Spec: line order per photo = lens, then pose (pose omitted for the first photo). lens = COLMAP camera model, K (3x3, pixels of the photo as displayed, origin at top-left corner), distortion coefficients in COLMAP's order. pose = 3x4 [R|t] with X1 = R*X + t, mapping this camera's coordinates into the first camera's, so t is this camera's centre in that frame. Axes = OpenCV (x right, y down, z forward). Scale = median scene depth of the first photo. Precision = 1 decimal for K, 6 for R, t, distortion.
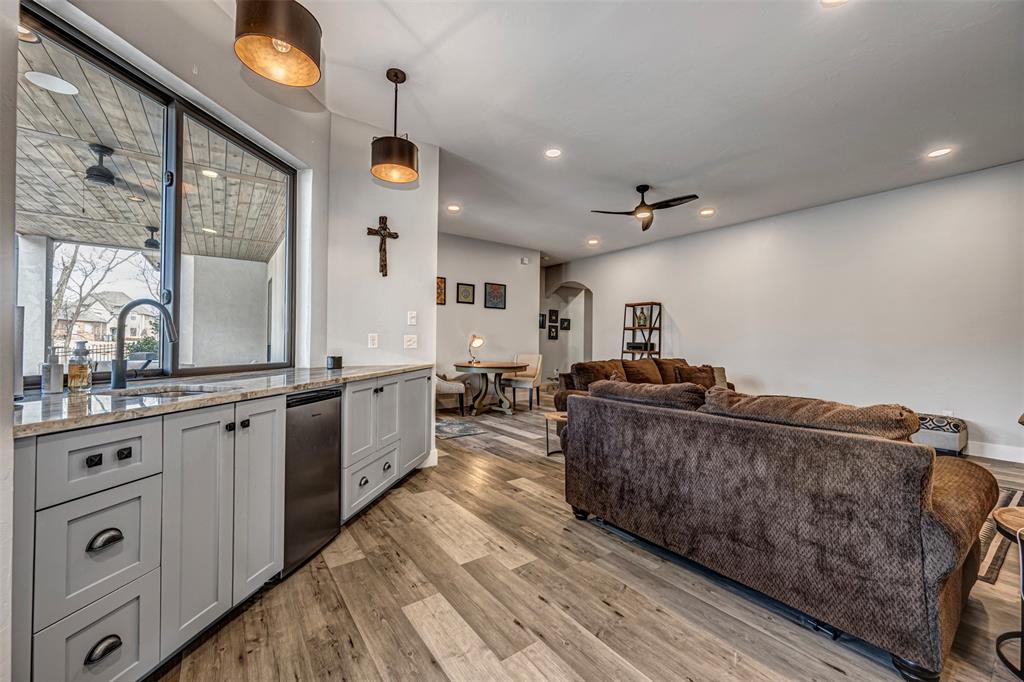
lens RADIAL K [[401.8, 0, 512.7], [0, 401.8, 341.3], [0, 0, 1]] dist [-0.000955, -0.000017]
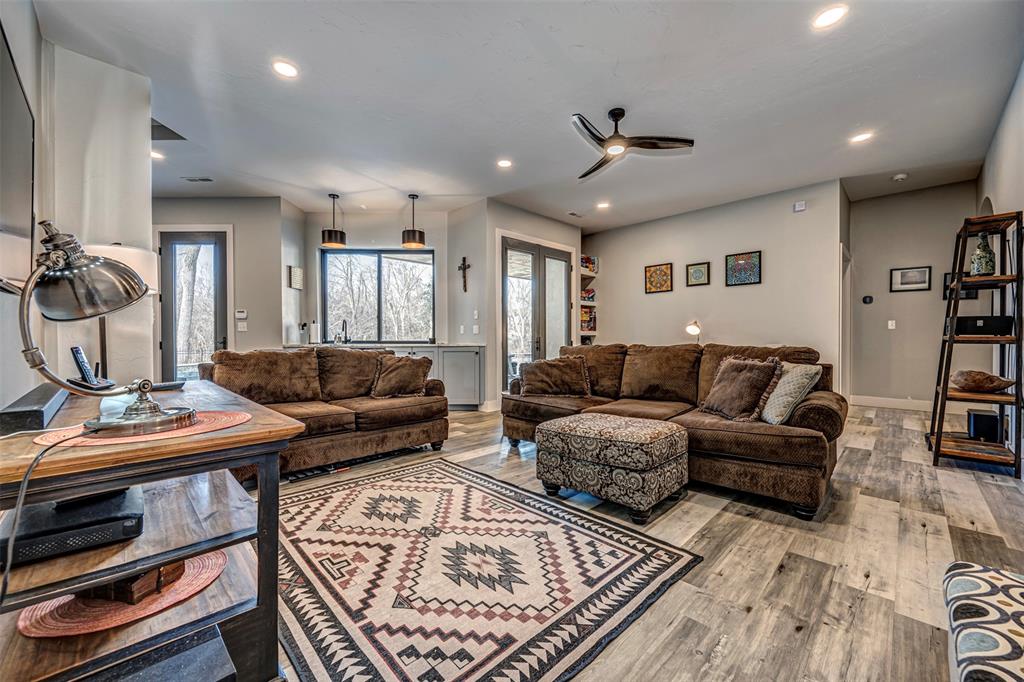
lens RADIAL K [[401.8, 0, 509.6], [0, 401.8, 340.9], [0, 0, 1]] dist [-0.000955, -0.000017]
pose [[0.129386, -0.006962, -0.991570, 1.385537], [0.004986, 0.999967, -0.006370, 0.056607], [0.991582, -0.004120, 0.129416, 0.963009]]
